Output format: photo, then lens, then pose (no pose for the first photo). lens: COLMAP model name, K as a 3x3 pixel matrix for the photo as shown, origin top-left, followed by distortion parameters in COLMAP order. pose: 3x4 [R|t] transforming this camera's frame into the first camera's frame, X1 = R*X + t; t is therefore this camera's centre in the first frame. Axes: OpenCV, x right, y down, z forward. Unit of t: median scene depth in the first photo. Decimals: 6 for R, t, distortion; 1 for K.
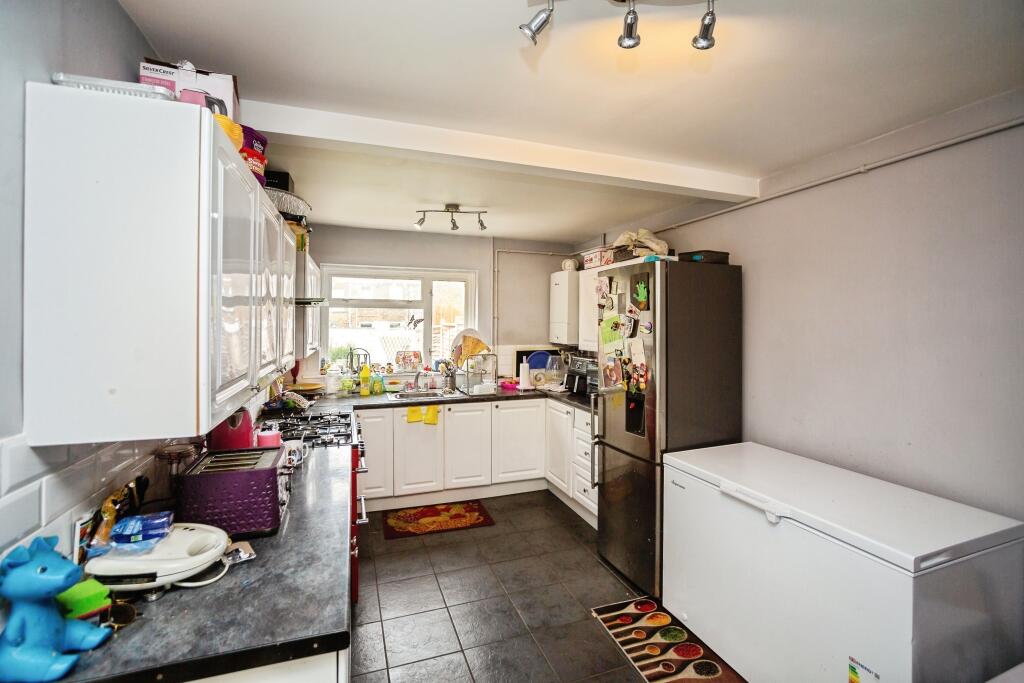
lens RADIAL K [[446.9, 0, 513.1], [0, 446.9, 322.6], [0, 0, 1]] dist [-0.000438, 0.000267]
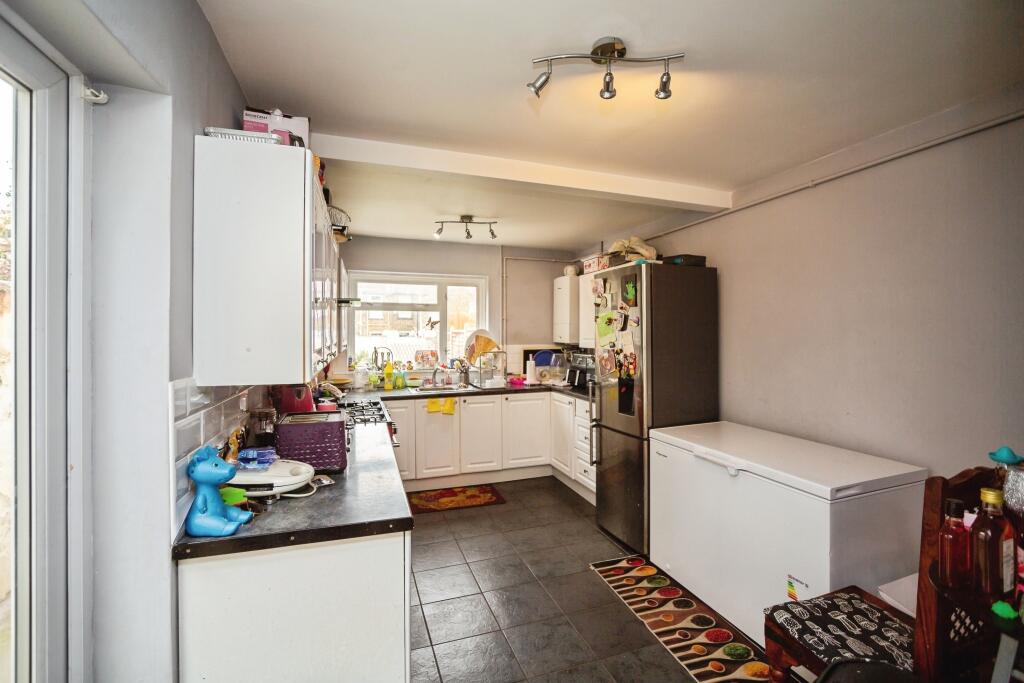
lens RADIAL K [[445.6, 0, 524.7], [0, 445.6, 360.1], [0, 0, 1]] dist [0.000848, -0.000007]
pose [[0.999848, -0.010698, 0.013768, -0.007535], [0.009888, 0.998288, 0.057647, 0.037081], [-0.014361, -0.057503, 0.998242, -0.151422]]
